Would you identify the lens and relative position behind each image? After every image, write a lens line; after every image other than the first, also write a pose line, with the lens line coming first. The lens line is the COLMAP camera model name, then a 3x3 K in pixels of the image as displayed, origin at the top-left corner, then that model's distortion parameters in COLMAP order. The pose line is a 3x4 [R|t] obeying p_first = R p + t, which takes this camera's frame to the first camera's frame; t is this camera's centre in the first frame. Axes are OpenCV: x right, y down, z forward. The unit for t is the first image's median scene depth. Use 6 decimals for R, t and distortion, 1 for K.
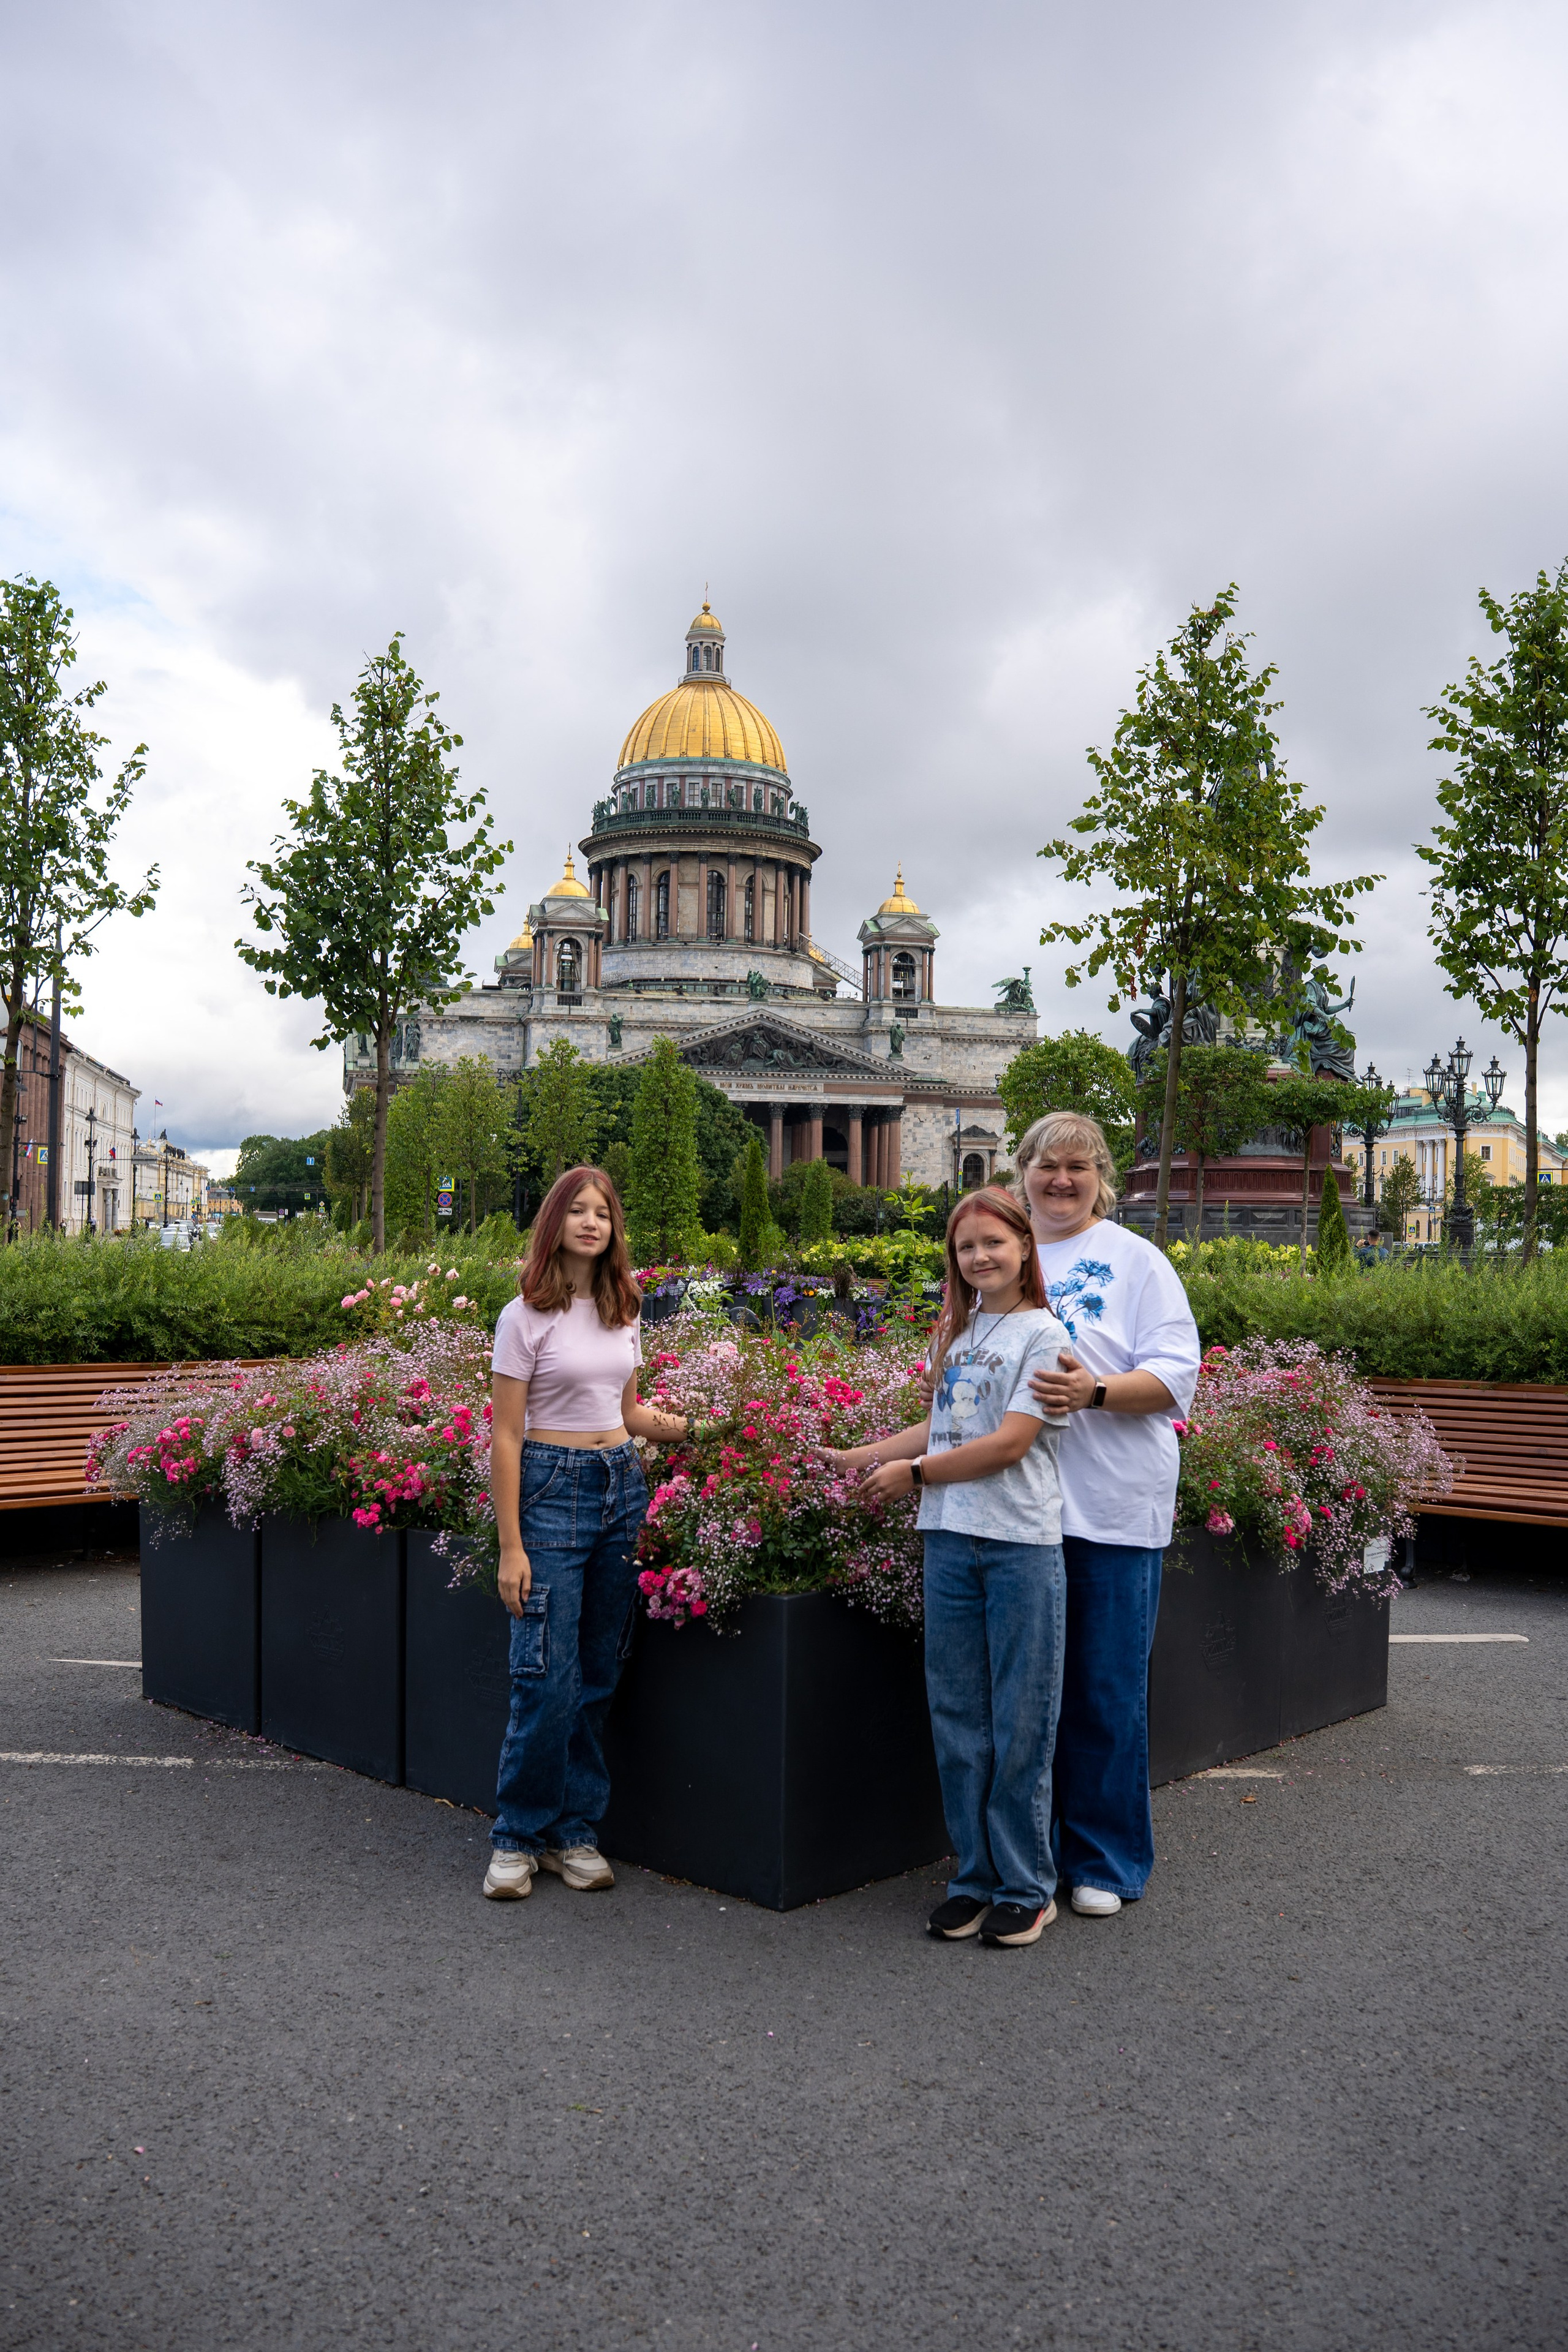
lens RADIAL K [[1997.4, 0, 784.0], [0, 1997.4, 1176.0], [0, 0, 1]] dist [-0.214936, 0.240046]
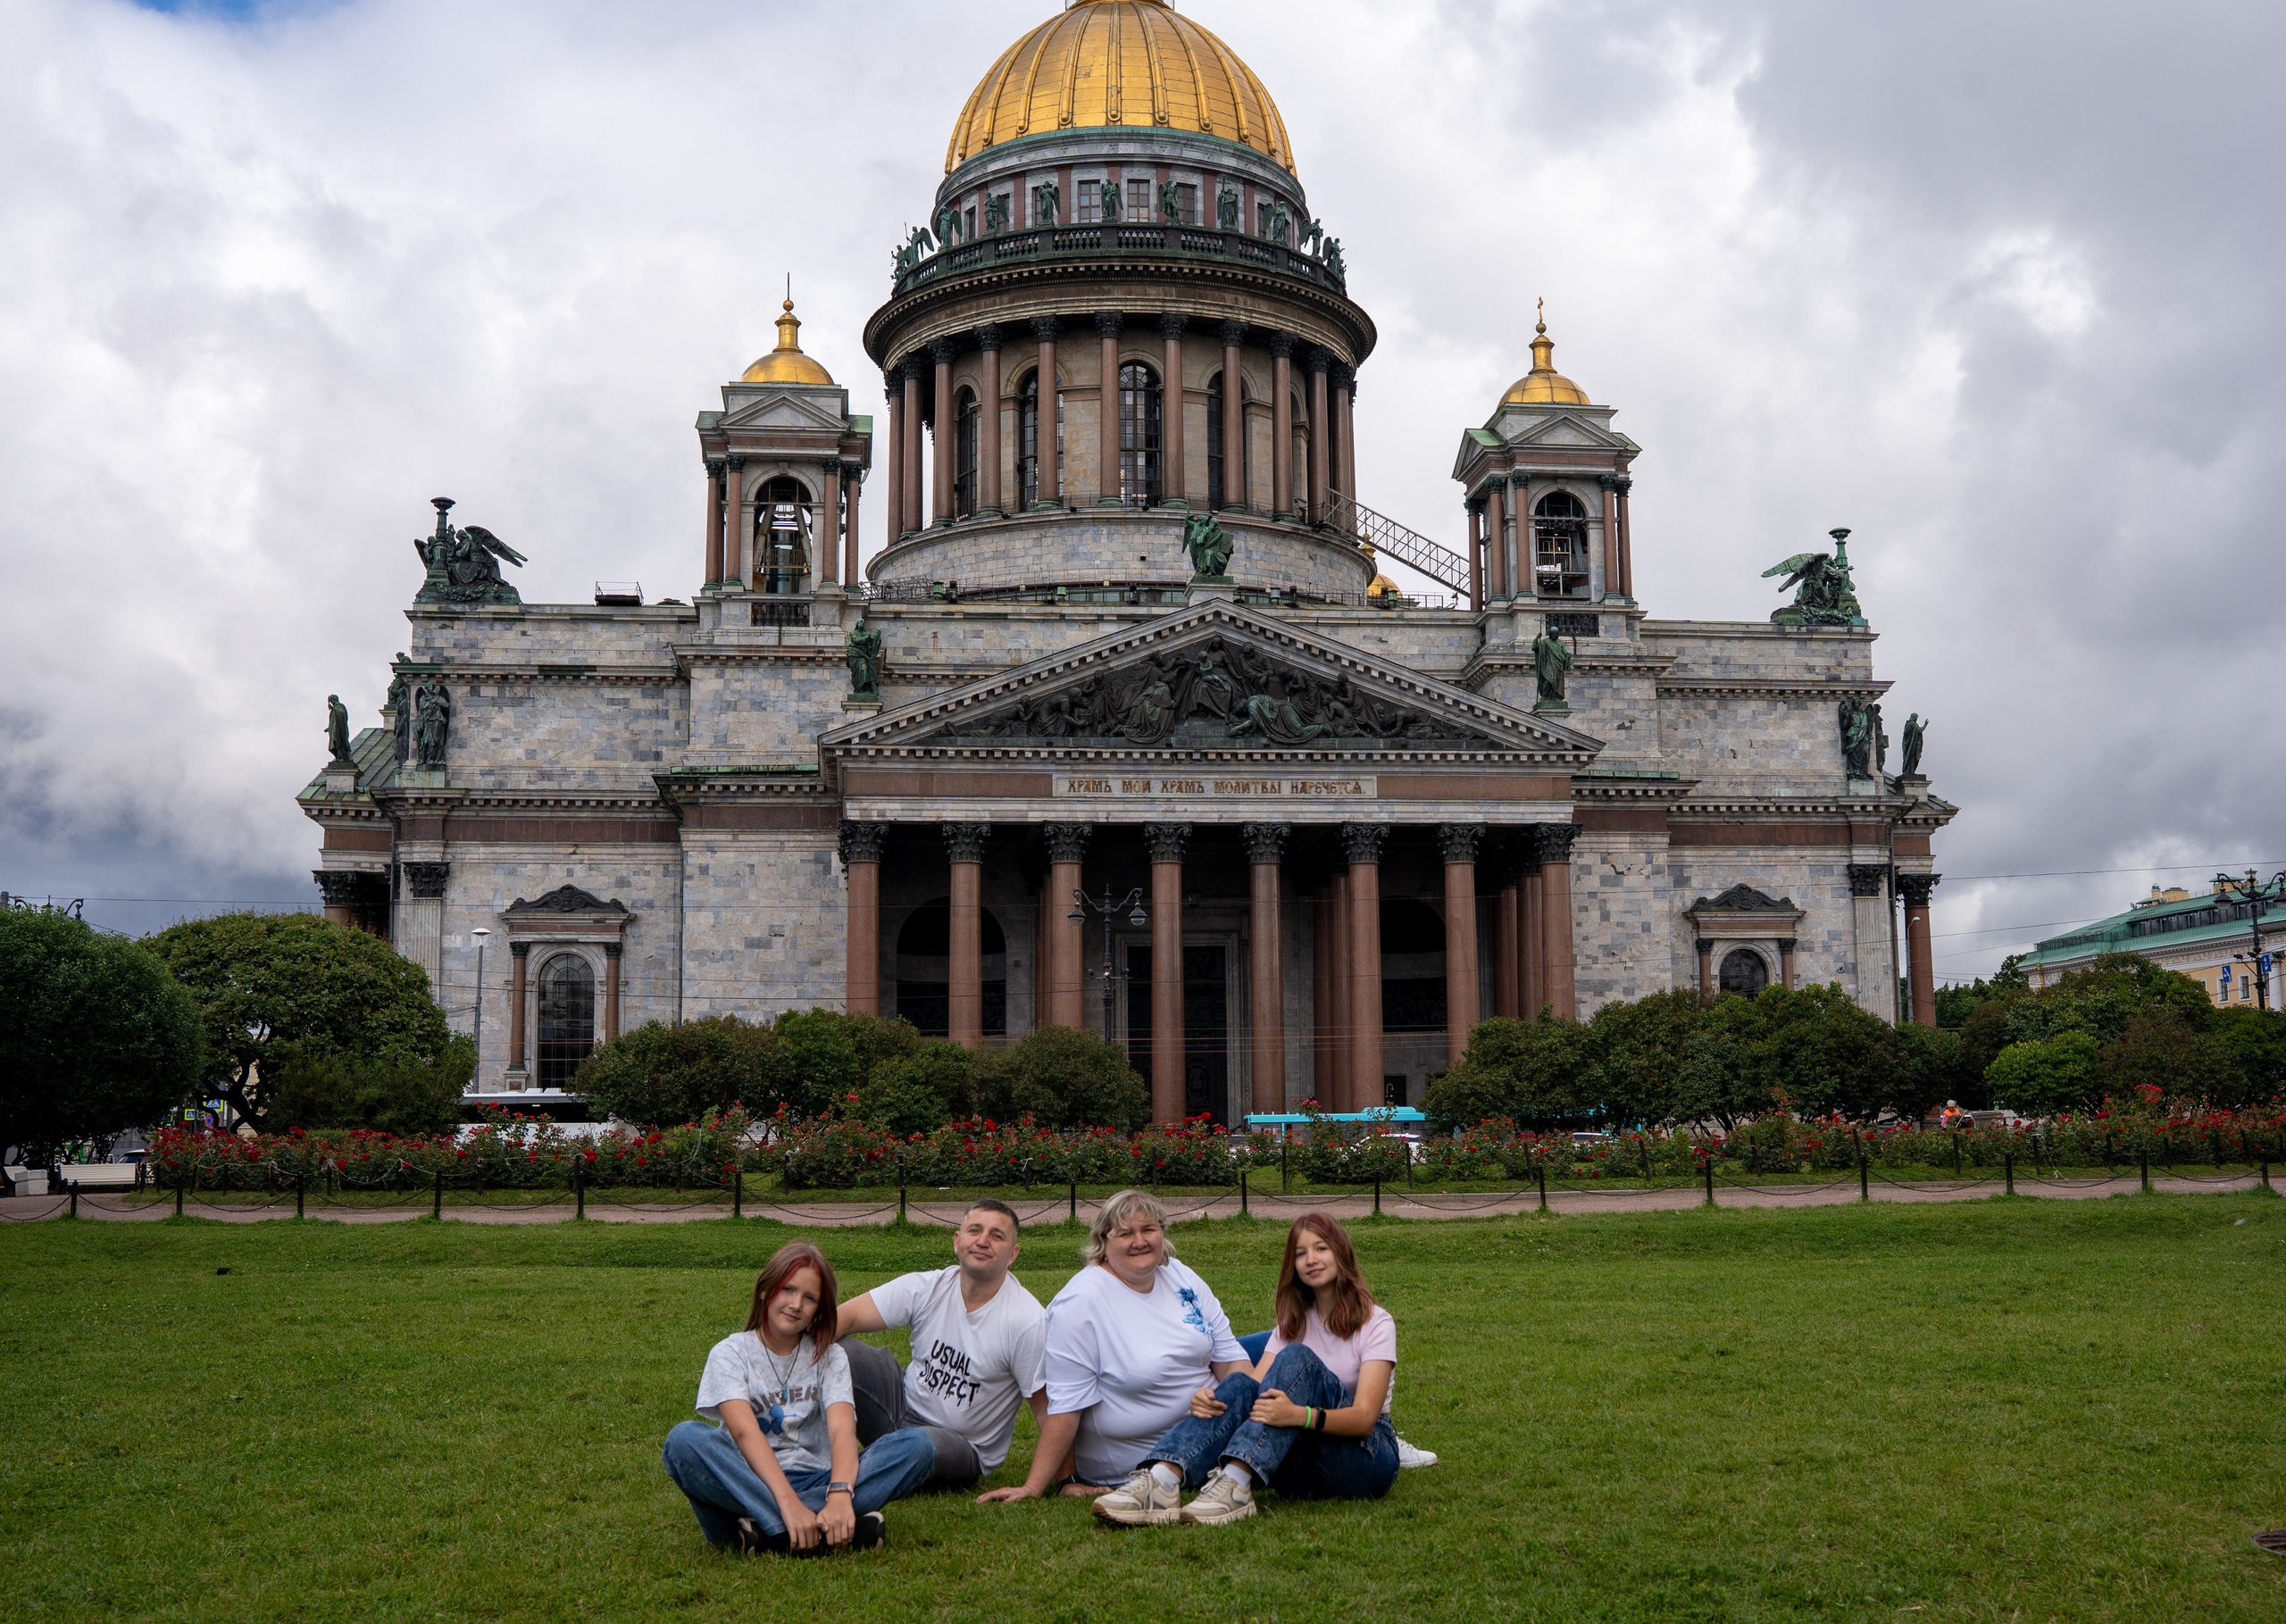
lens RADIAL K [[2679.7, 0, 1143.0], [0, 2679.7, 812.0], [0, 0, 1]] dist [-0.096748, -0.007185]
pose [[0.994739, -0.037631, -0.095281, 0.022024], [0.027818, 0.994364, -0.102302, 0.014431], [0.098593, 0.099113, 0.990180, 0.409672]]
